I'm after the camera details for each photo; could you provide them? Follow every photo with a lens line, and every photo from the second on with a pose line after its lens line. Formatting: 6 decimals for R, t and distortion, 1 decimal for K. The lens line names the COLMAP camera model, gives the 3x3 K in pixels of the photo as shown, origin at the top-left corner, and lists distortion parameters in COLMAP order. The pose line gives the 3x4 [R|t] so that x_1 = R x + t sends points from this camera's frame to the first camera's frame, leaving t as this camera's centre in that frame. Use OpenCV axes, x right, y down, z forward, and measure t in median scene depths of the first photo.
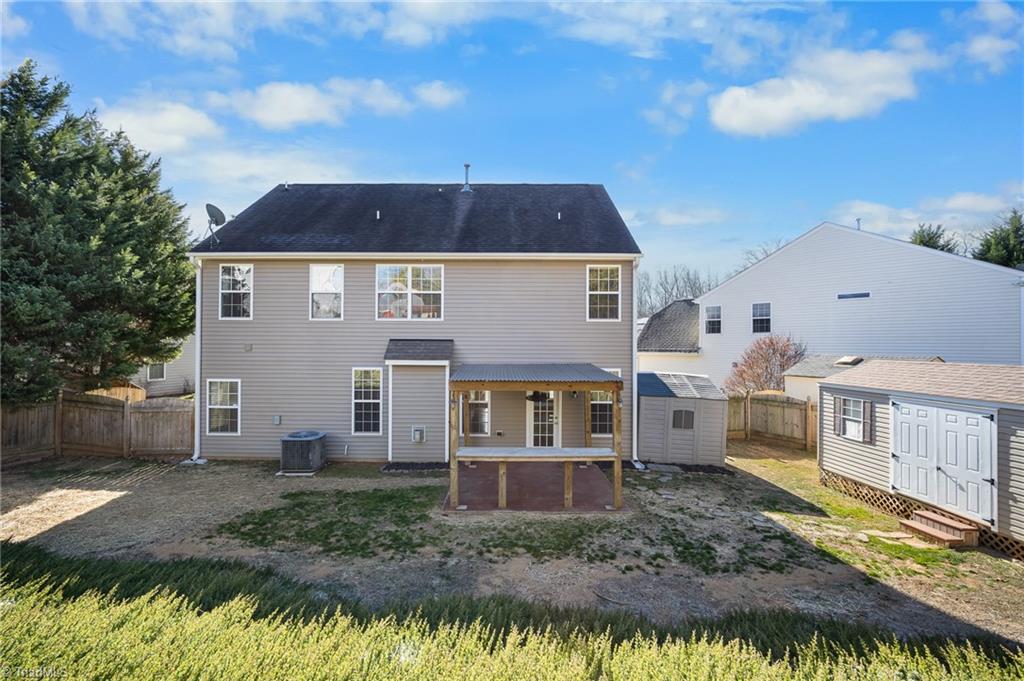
lens RADIAL K [[457.9, 0, 512.0], [0, 457.9, 340.5], [0, 0, 1]] dist [-0.006112, -0.000268]
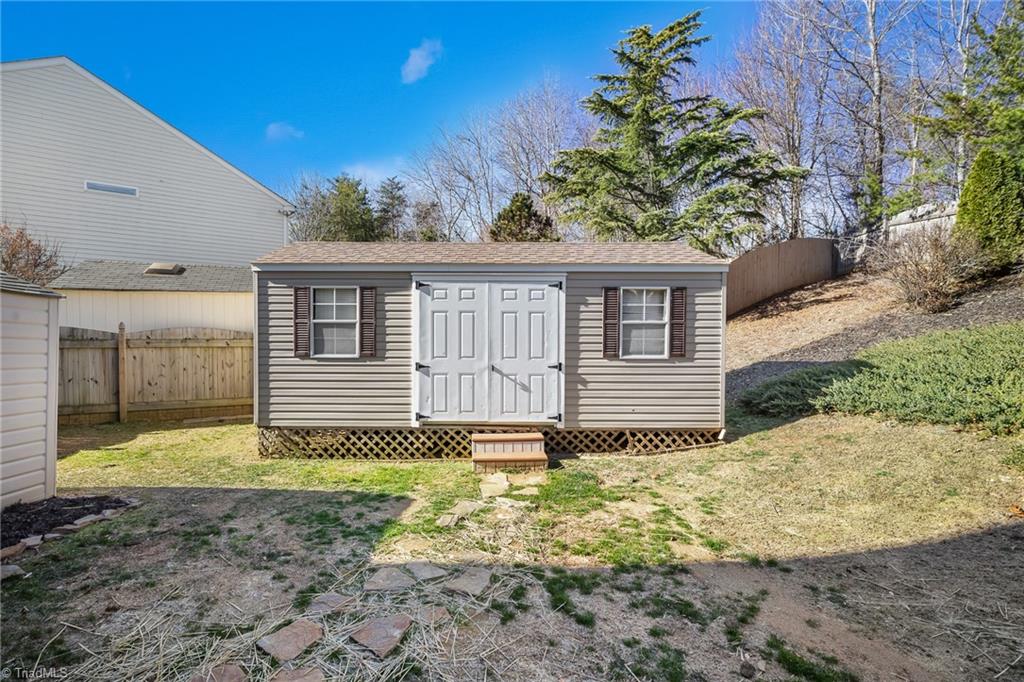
lens RADIAL K [[468.4, 0, 464.1], [0, 468.4, 340.0], [0, 0, 1]] dist [-0.003324, -0.000388]
pose [[0.063068, -0.029264, 0.997580, 0.189976], [-0.012988, 0.999461, 0.030141, 0.195623], [-0.997925, -0.014857, 0.062654, 0.902324]]
